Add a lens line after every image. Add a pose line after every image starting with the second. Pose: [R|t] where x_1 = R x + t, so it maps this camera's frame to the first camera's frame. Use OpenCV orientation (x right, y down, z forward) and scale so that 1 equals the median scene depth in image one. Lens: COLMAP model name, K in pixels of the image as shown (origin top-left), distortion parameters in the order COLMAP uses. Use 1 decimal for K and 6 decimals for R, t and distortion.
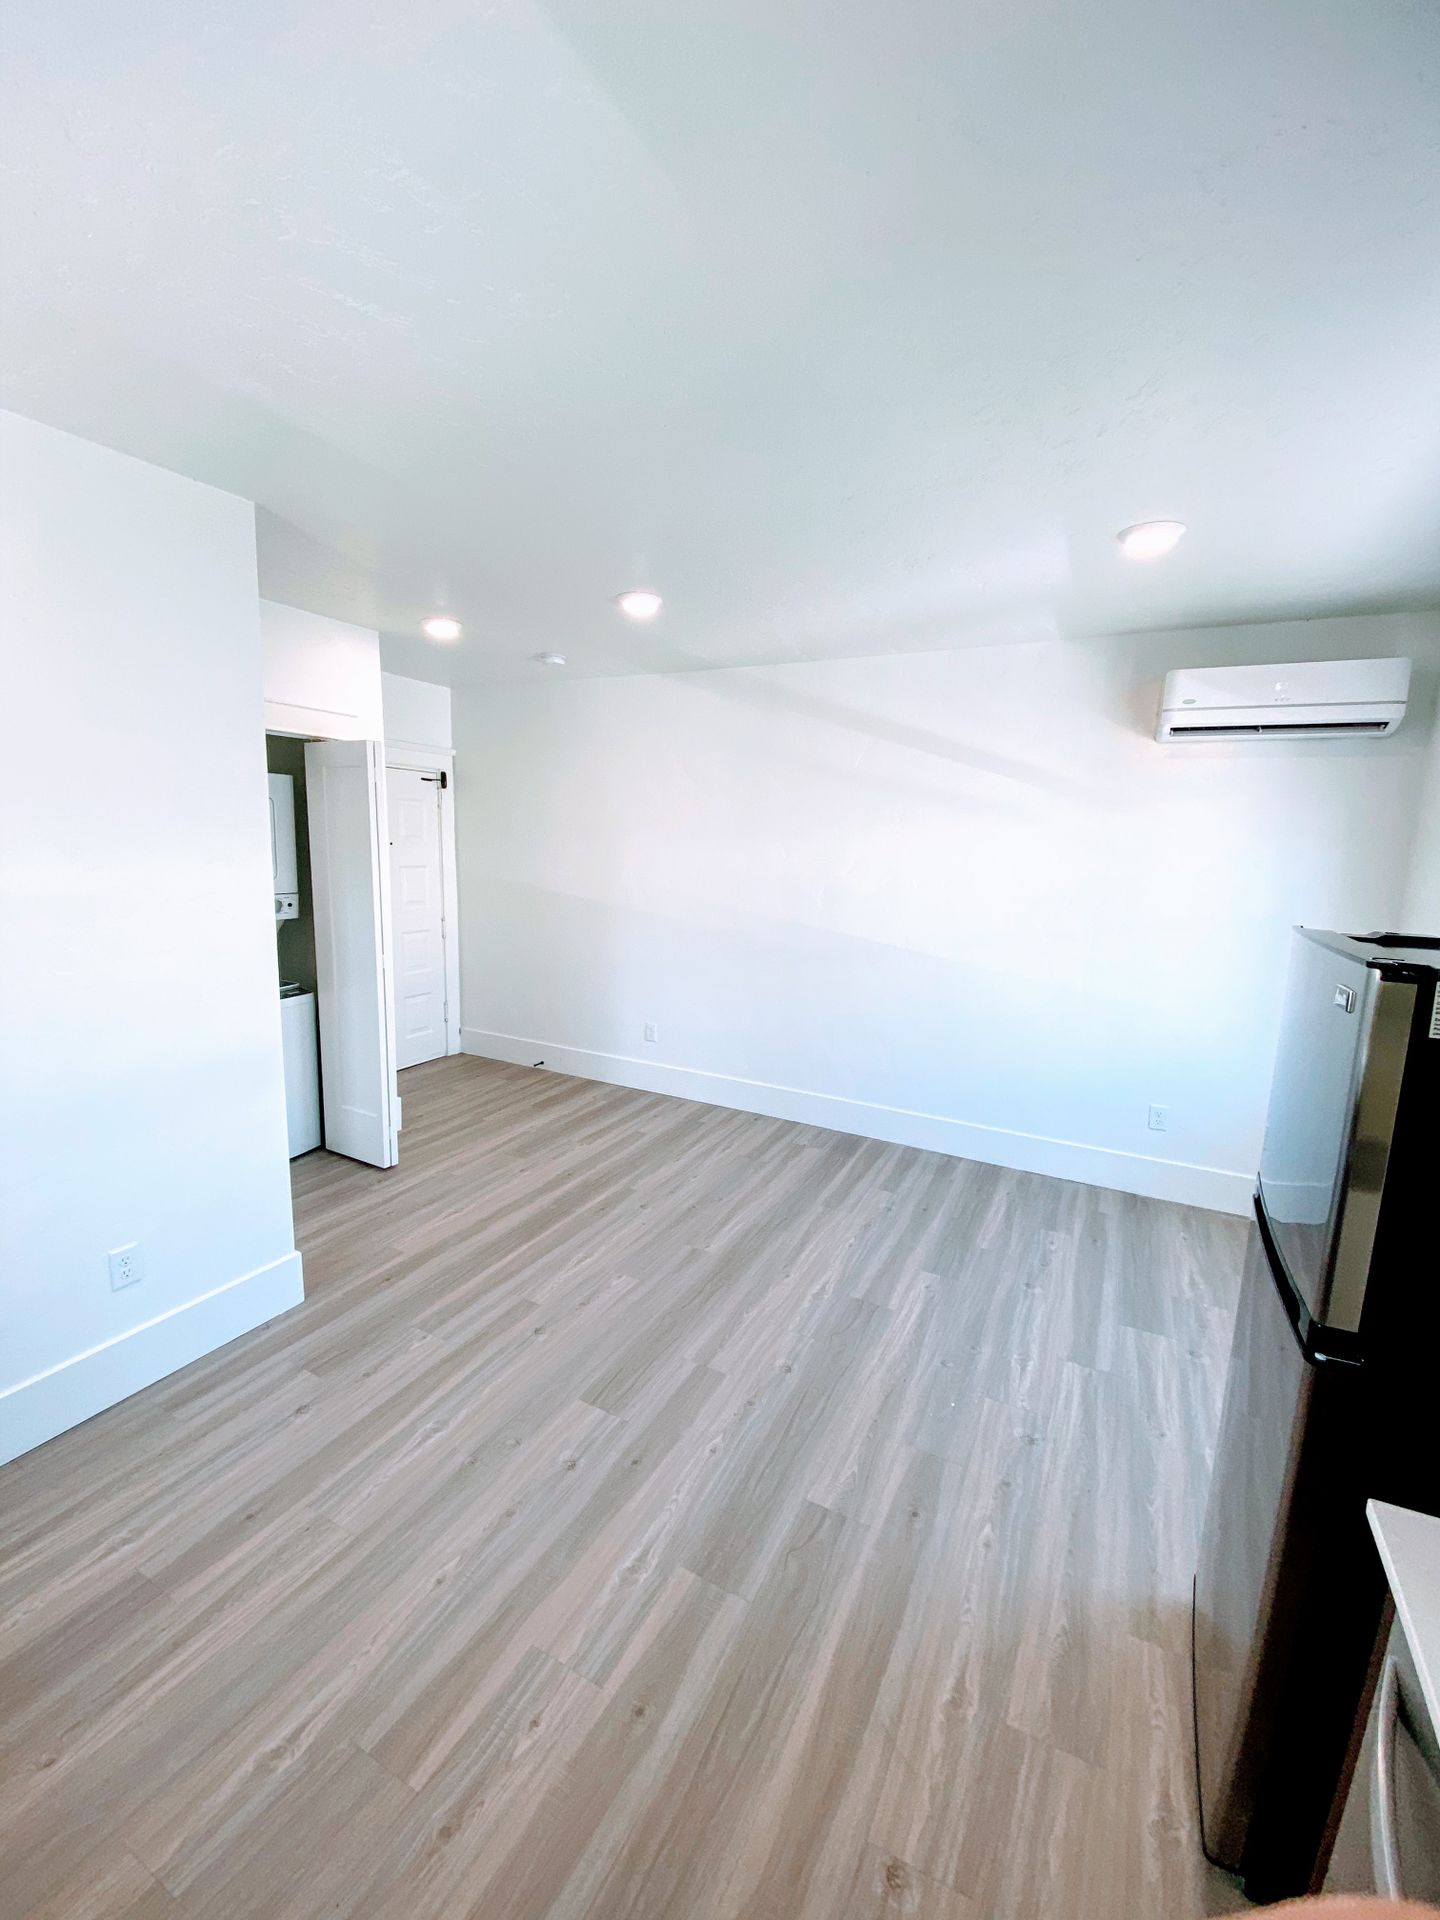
lens RADIAL K [[785.0, 0, 724.9], [0, 785.0, 957.0], [0, 0, 1]] dist [0.000749, -0.015448]
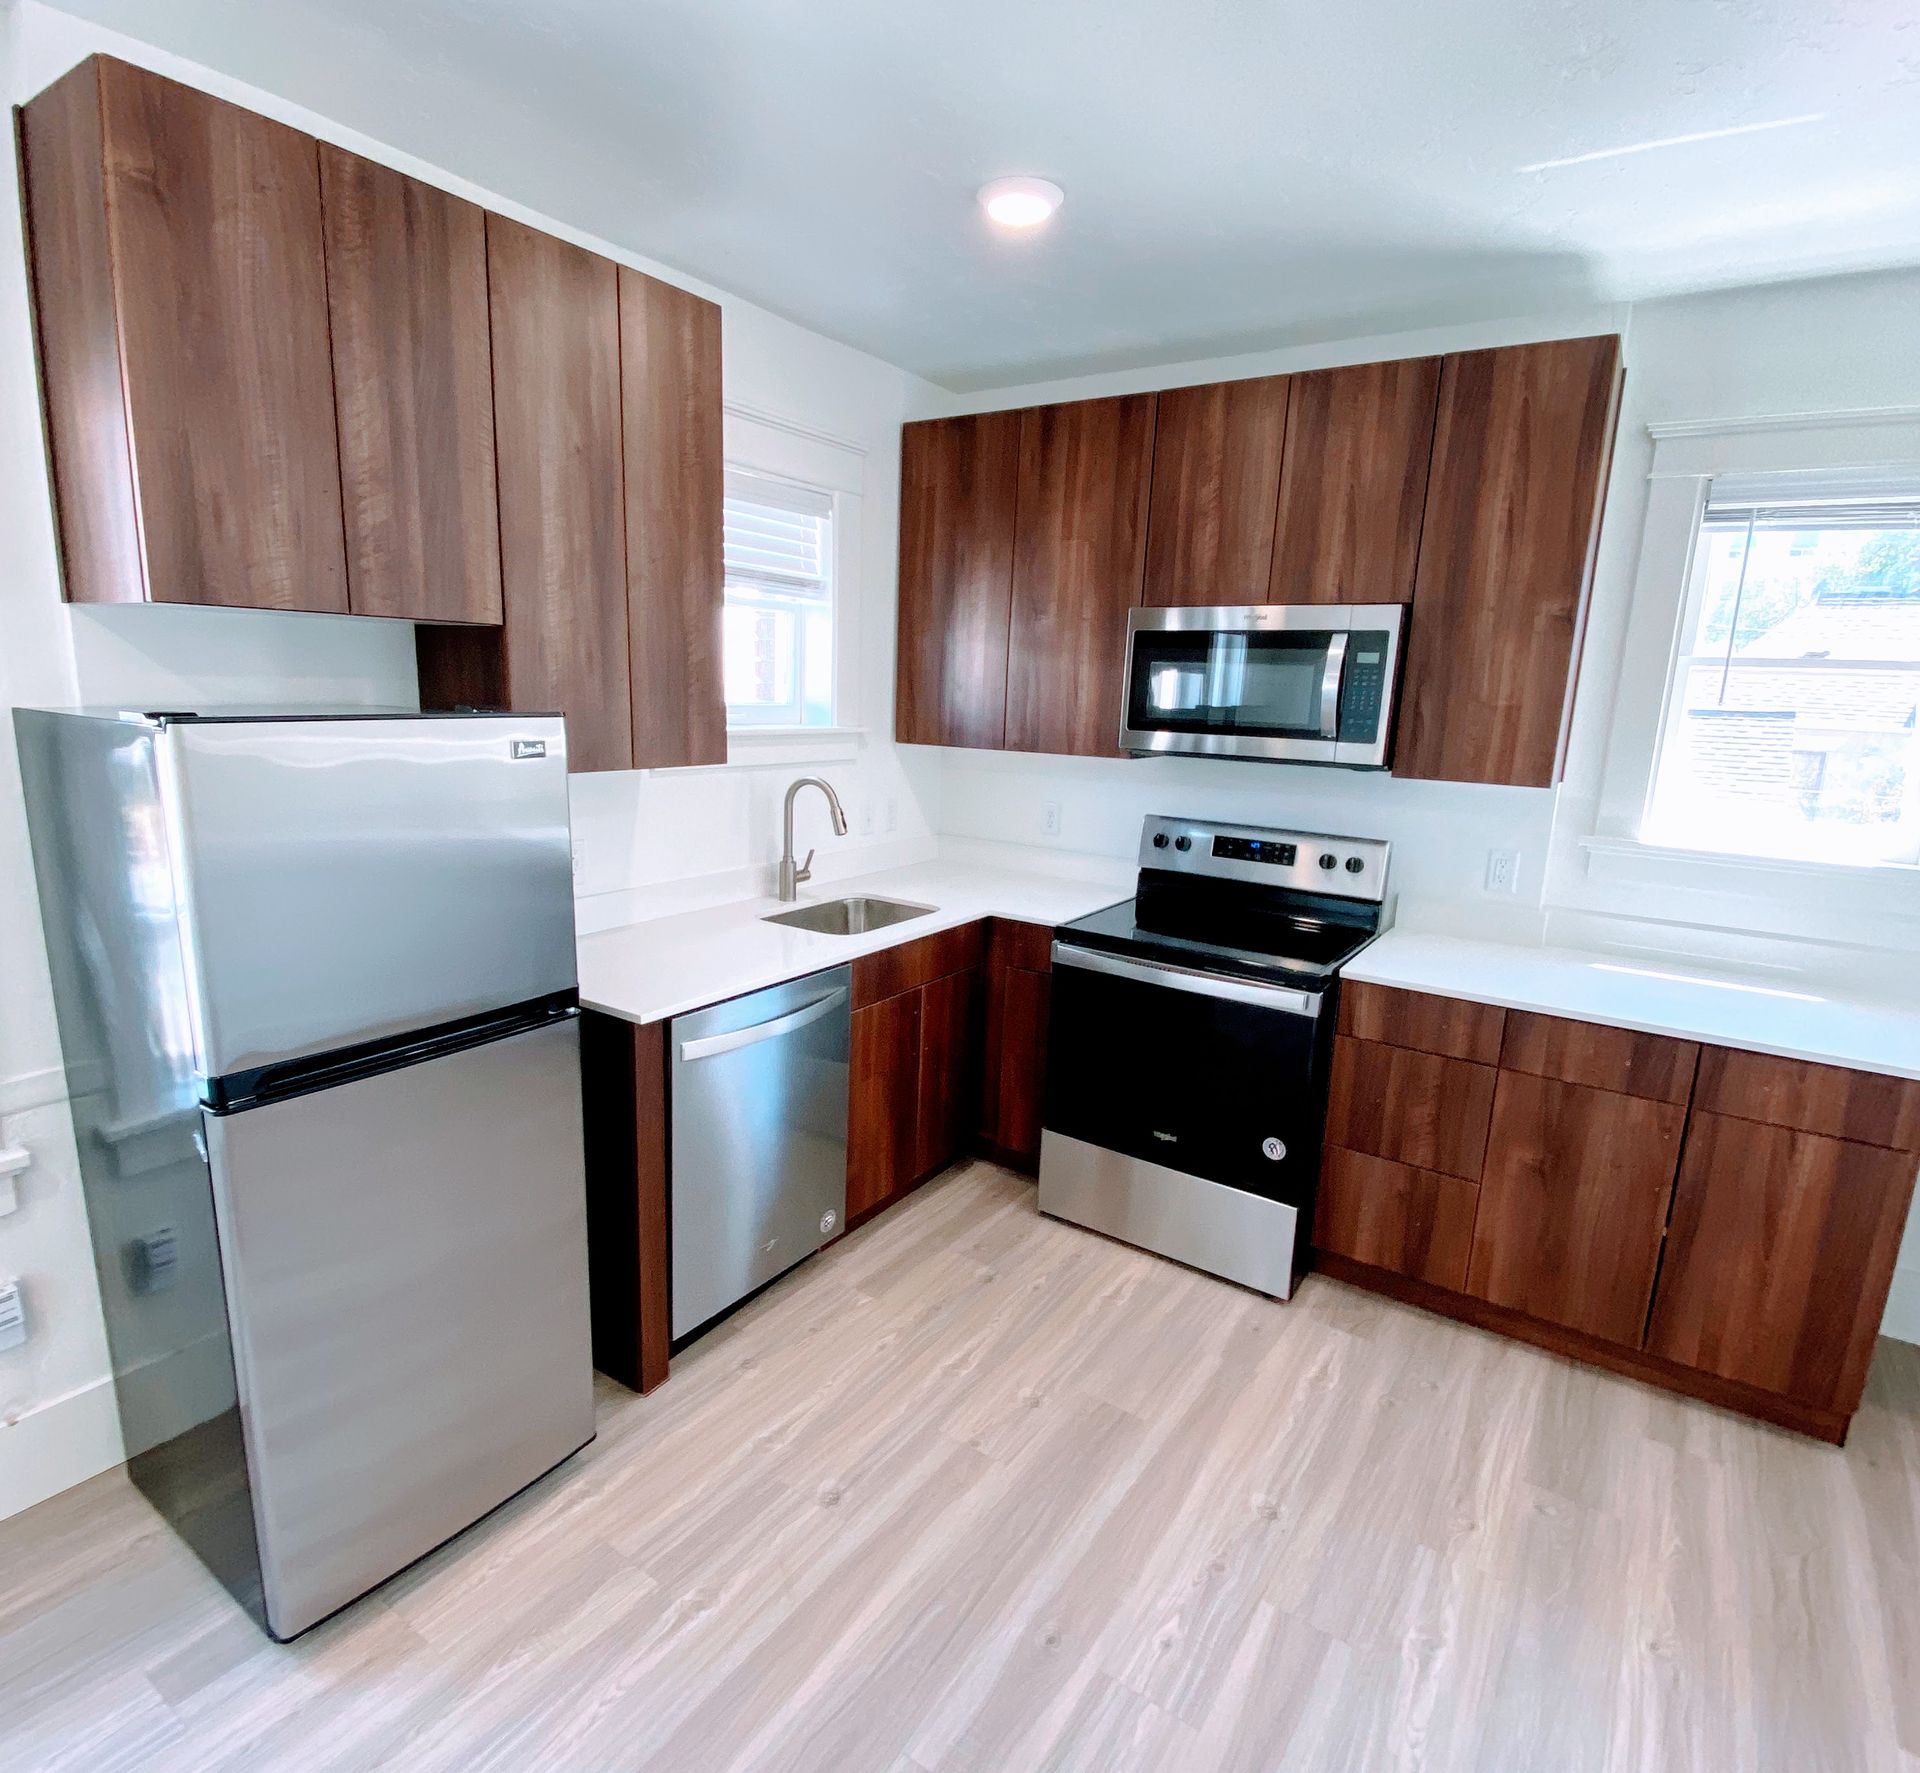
lens RADIAL K [[1017.7, 0, 940.5], [0, 1017.7, 900.2], [0, 0, 1]] dist [0.022522, -0.018122]
pose [[-0.991271, -0.082926, 0.102493, -0.020126], [-0.041408, 0.933902, 0.355123, -0.133822], [-0.125168, 0.347779, -0.929184, 1.024760]]
